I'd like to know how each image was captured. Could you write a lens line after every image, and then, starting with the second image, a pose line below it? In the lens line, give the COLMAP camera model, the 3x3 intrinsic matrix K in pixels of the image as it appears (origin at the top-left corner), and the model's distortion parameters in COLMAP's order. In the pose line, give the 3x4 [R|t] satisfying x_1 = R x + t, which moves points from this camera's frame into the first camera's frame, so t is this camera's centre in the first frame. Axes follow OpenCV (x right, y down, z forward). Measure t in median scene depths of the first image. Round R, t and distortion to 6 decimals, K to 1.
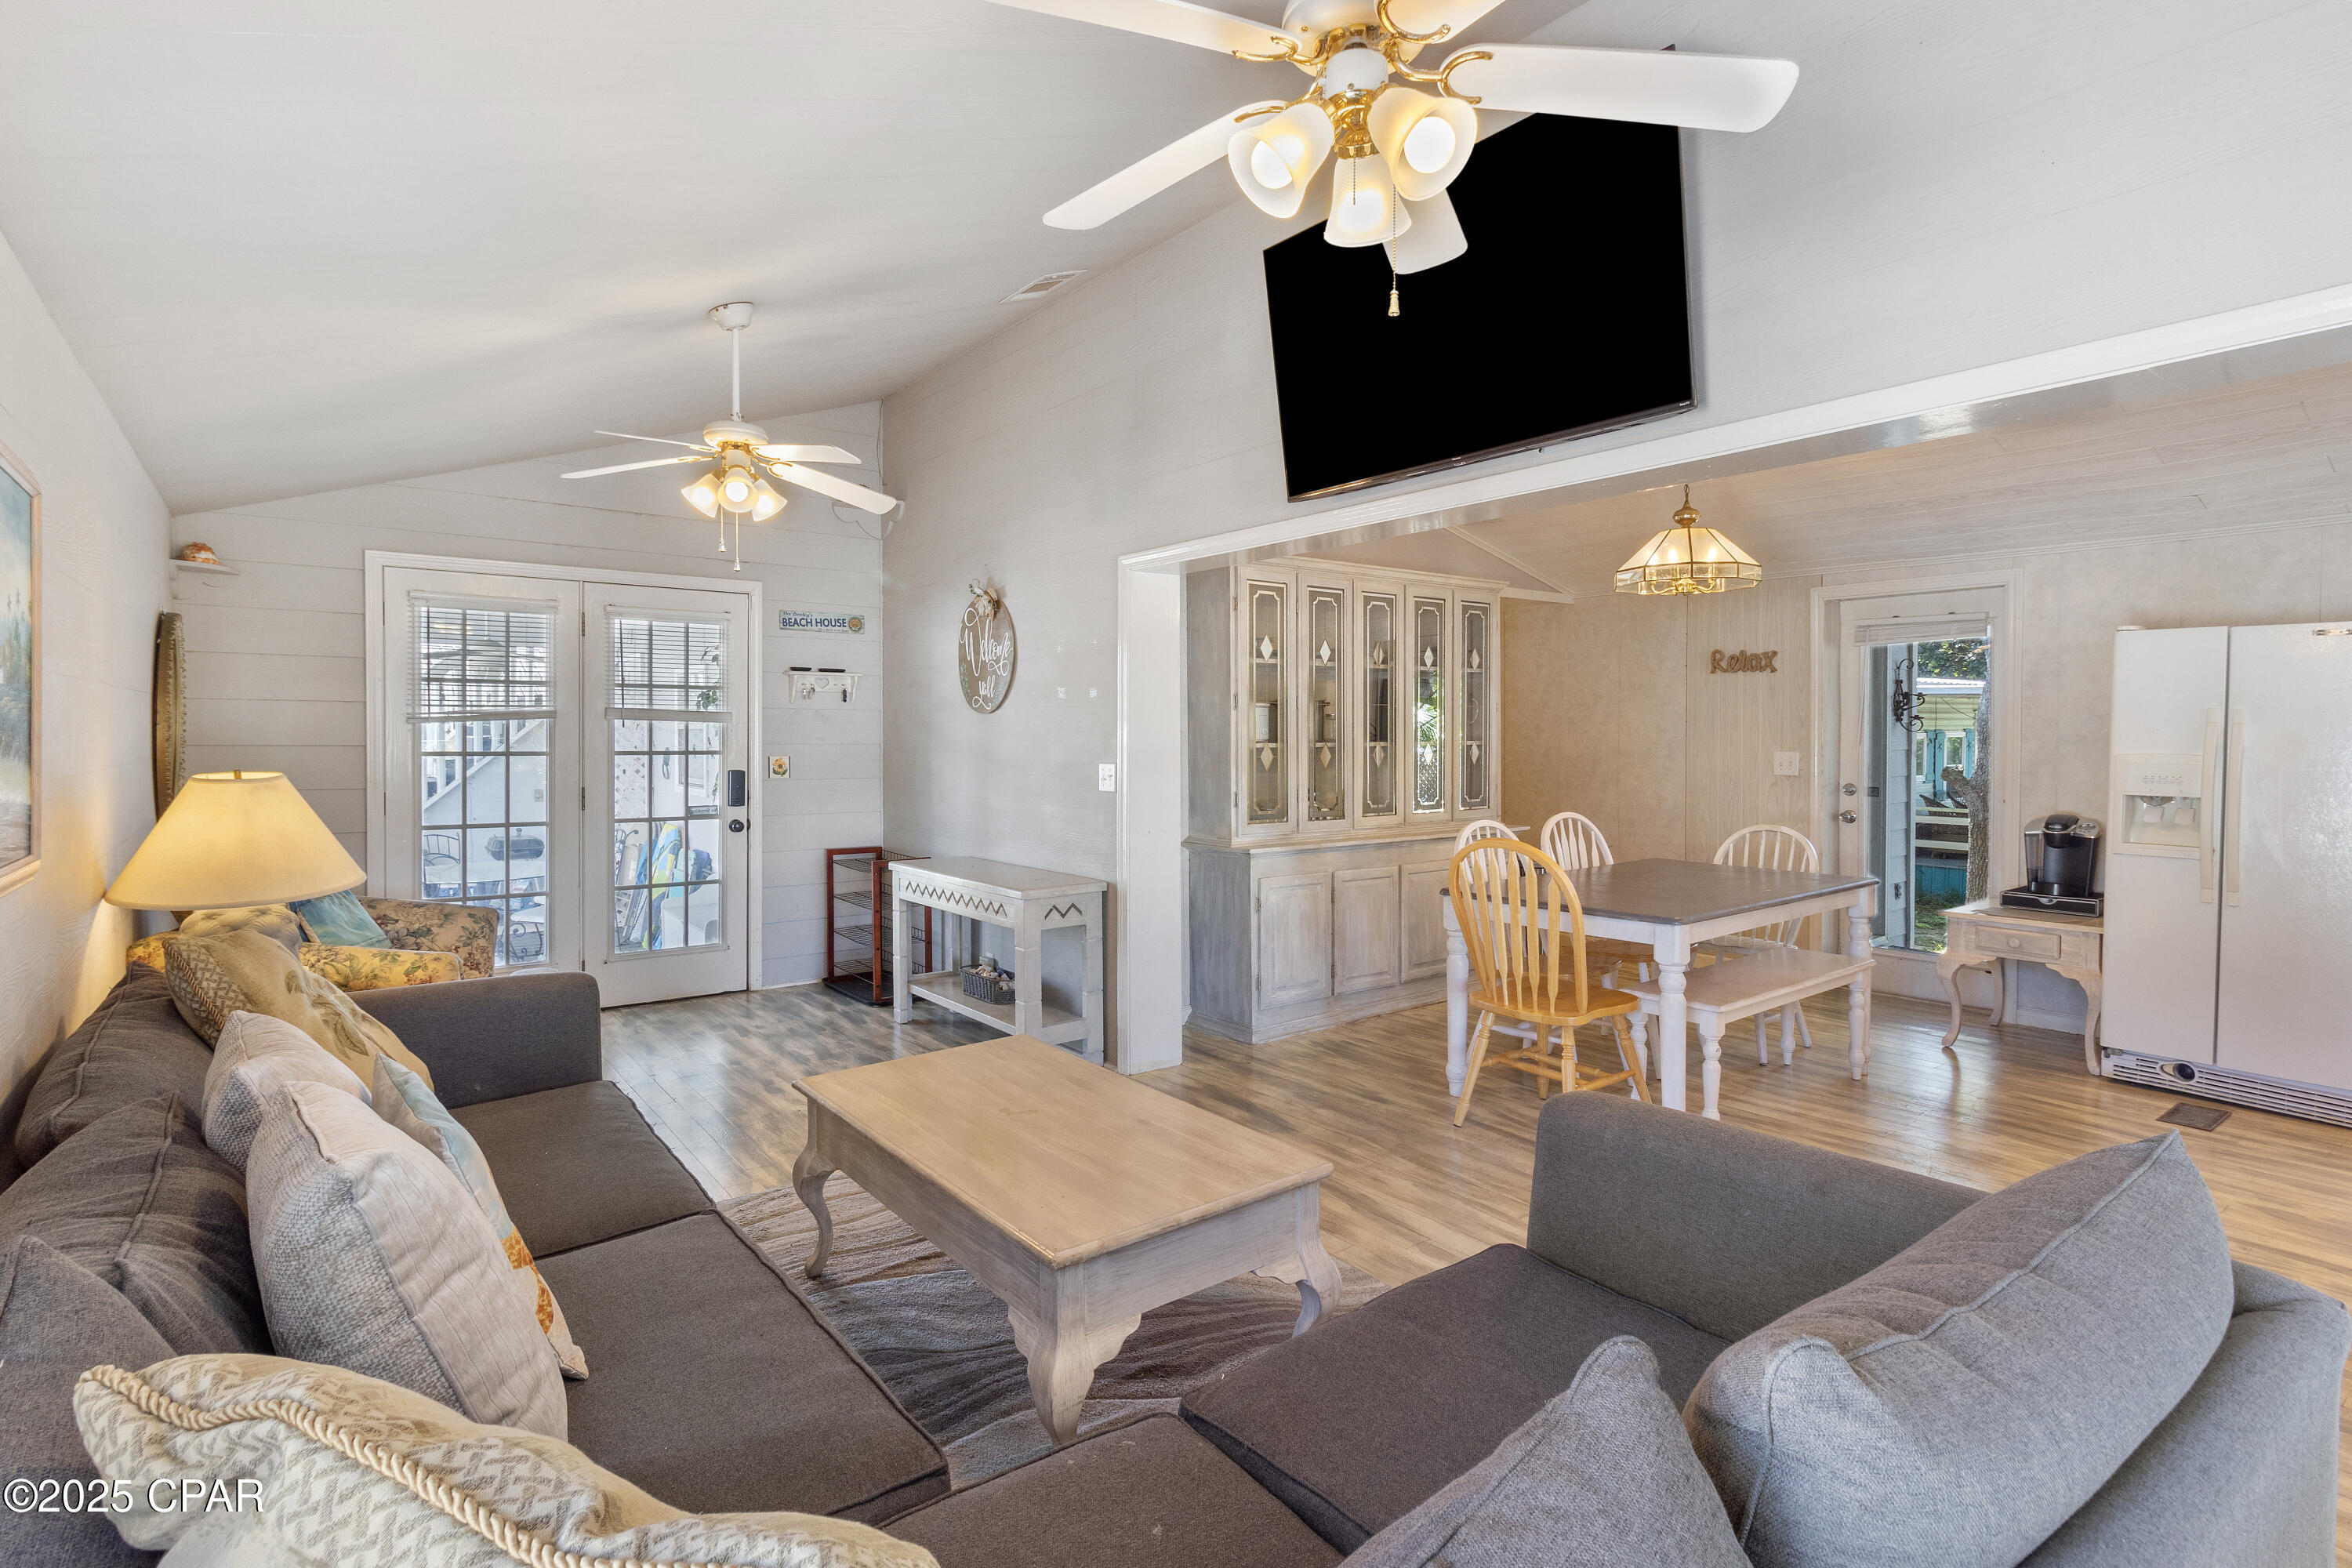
lens RADIAL K [[1148.3, 0, 1165.5], [0, 1148.3, 754.9], [0, 0, 1]] dist [0.002643, 0.001061]
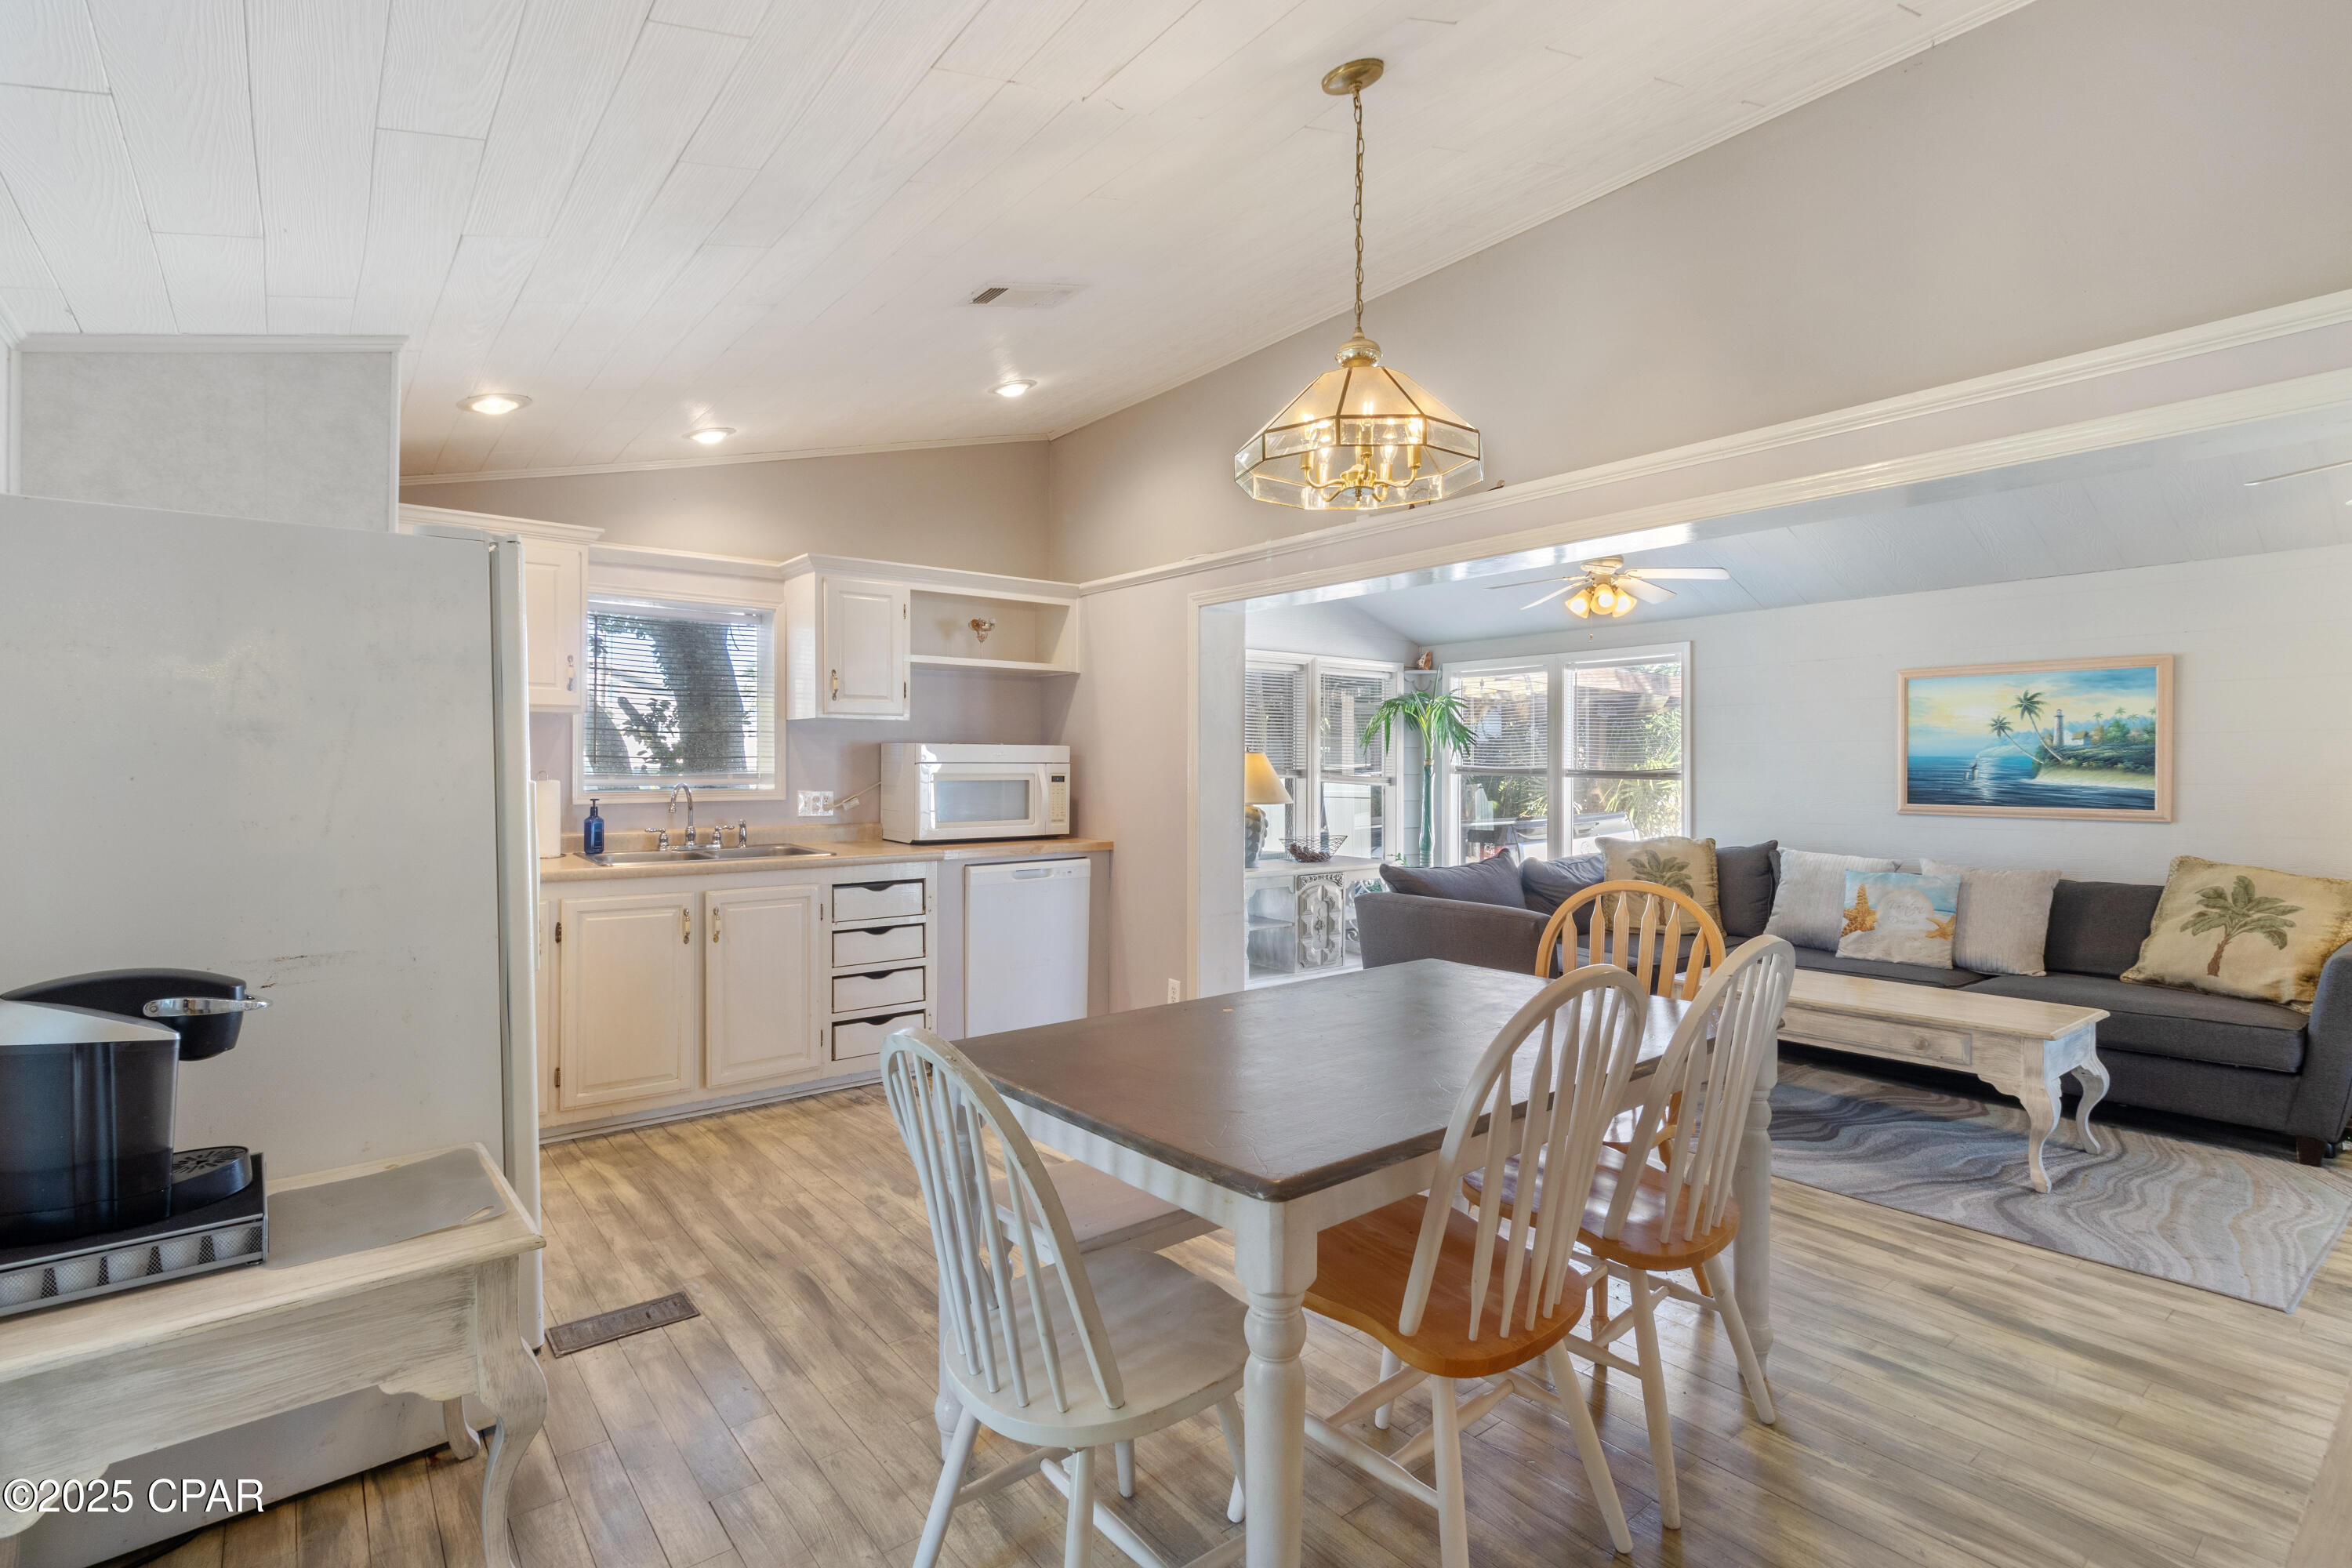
lens RADIAL K [[1104.9, 0, 1176.8], [0, 1104.9, 776.2], [0, 0, 1]] dist [0.009790, -0.000528]
pose [[-0.999506, -0.002177, -0.031351, 0.468207], [-0.002811, 0.999793, 0.020173, -0.011584], [0.031300, 0.020251, -0.999305, 1.289547]]
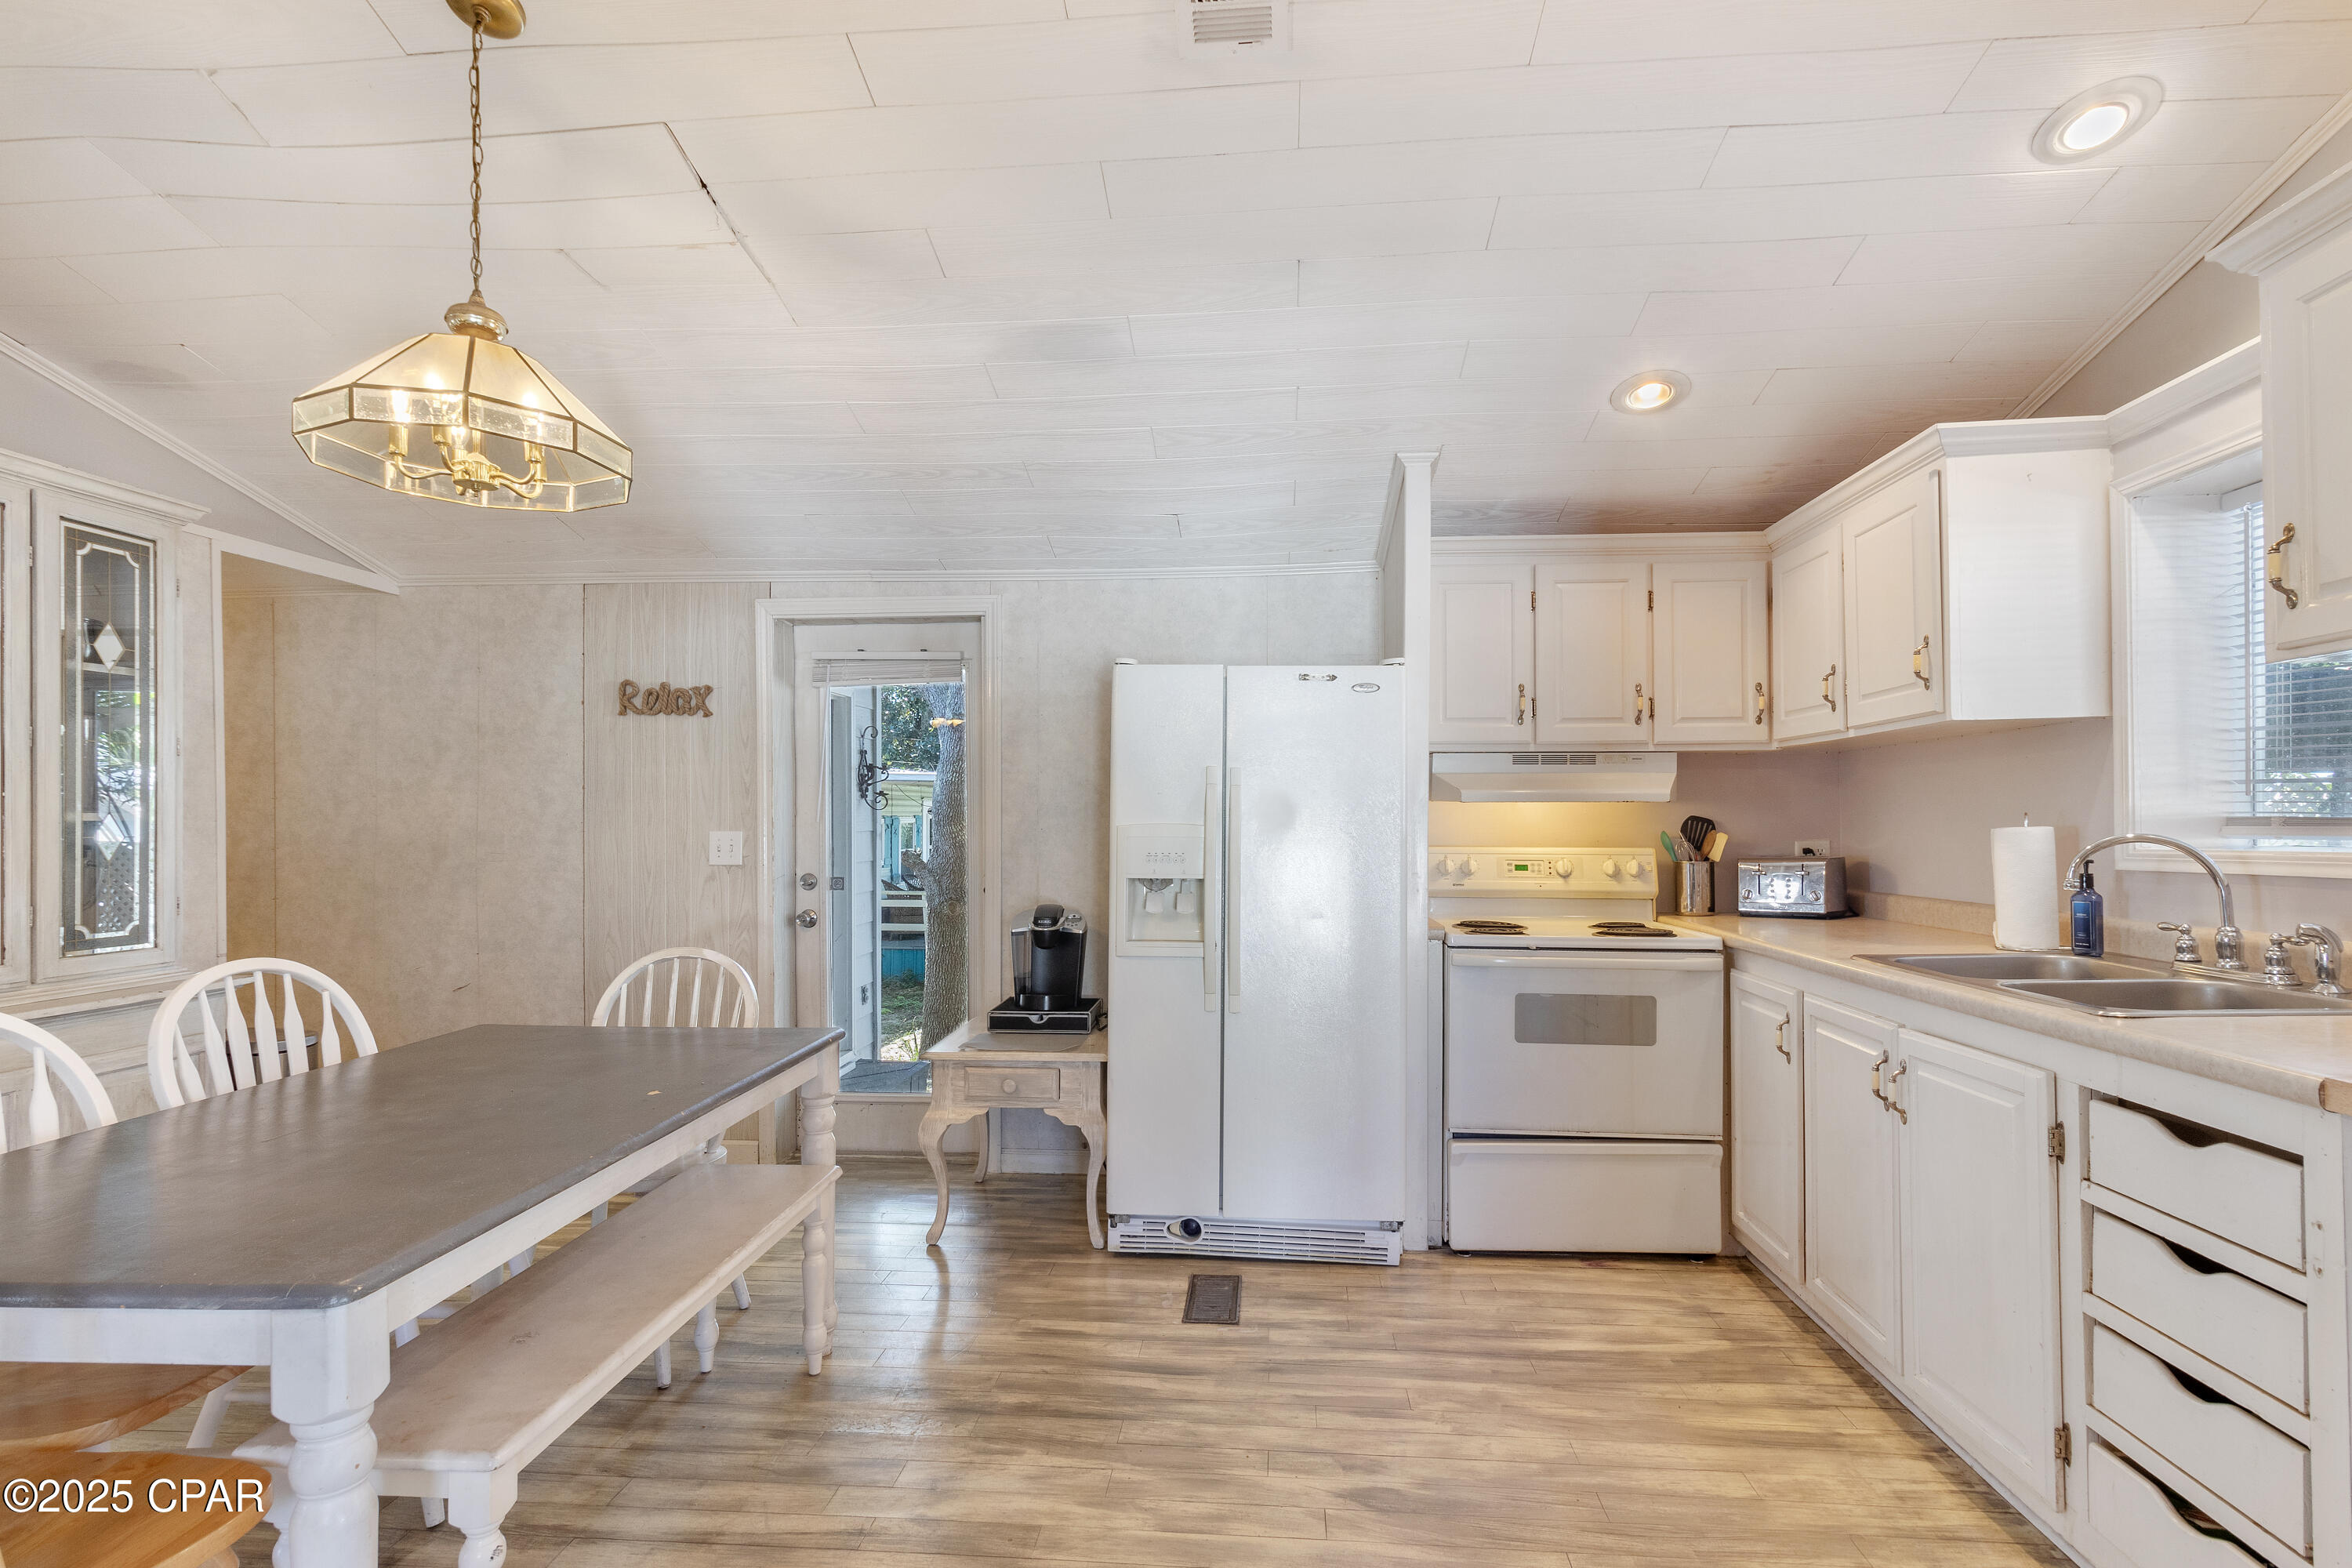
lens RADIAL K [[1154.2, 0, 1183.9], [0, 1154.2, 815.5], [0, 0, 1]] dist [0.001152, 0.000910]
pose [[0.666439, 0.002758, 0.745555, 0.246099], [0.017069, 0.999675, -0.018956, 0.007008], [-0.745364, 0.025359, 0.666175, 0.394768]]
